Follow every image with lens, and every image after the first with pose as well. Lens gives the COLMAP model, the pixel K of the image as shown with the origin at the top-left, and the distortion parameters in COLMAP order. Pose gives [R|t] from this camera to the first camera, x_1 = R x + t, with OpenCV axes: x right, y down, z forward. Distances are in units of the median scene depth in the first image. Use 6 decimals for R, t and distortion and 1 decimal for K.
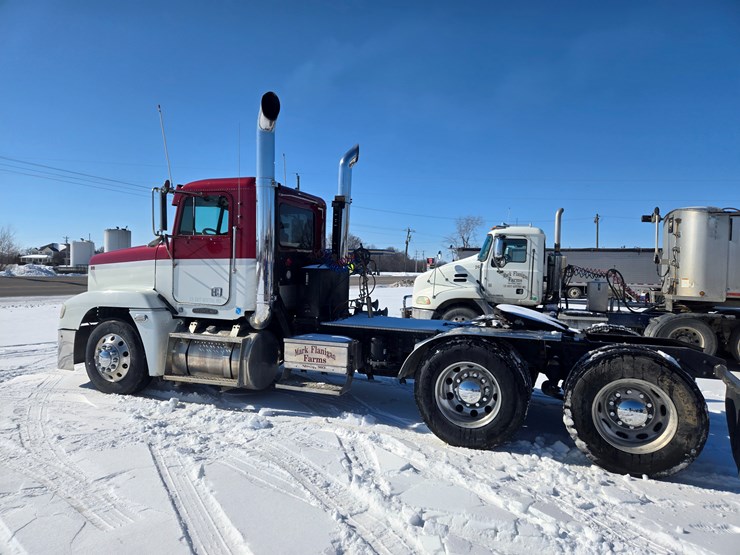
lens RADIAL K [[487.5, 0, 376.6], [0, 487.5, 277.1], [0, 0, 1]] dist [0.087381, -0.069248]
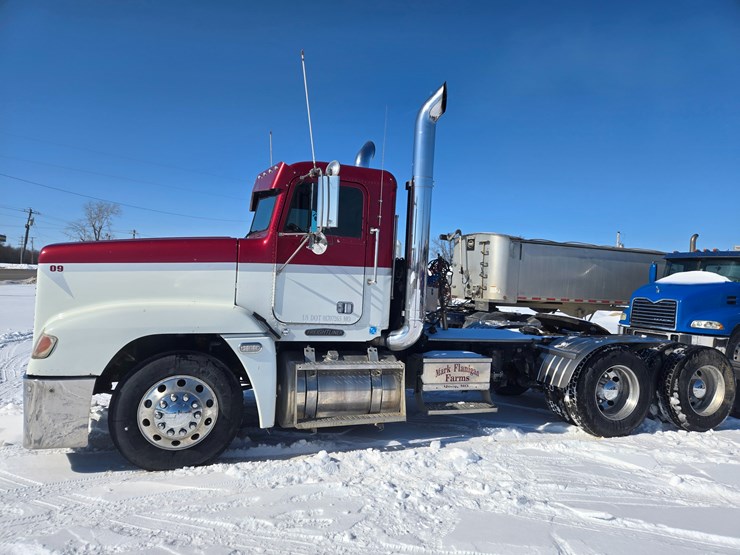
lens RADIAL K [[486.3, 0, 377.9], [0, 486.3, 284.1], [0, 0, 1]] dist [0.087109, -0.066074]
pose [[0.750735, 0.010220, 0.660524, -0.839723], [-0.023720, 0.999653, 0.011493, -0.019137], [-0.660177, -0.024296, 0.750717, 0.390670]]
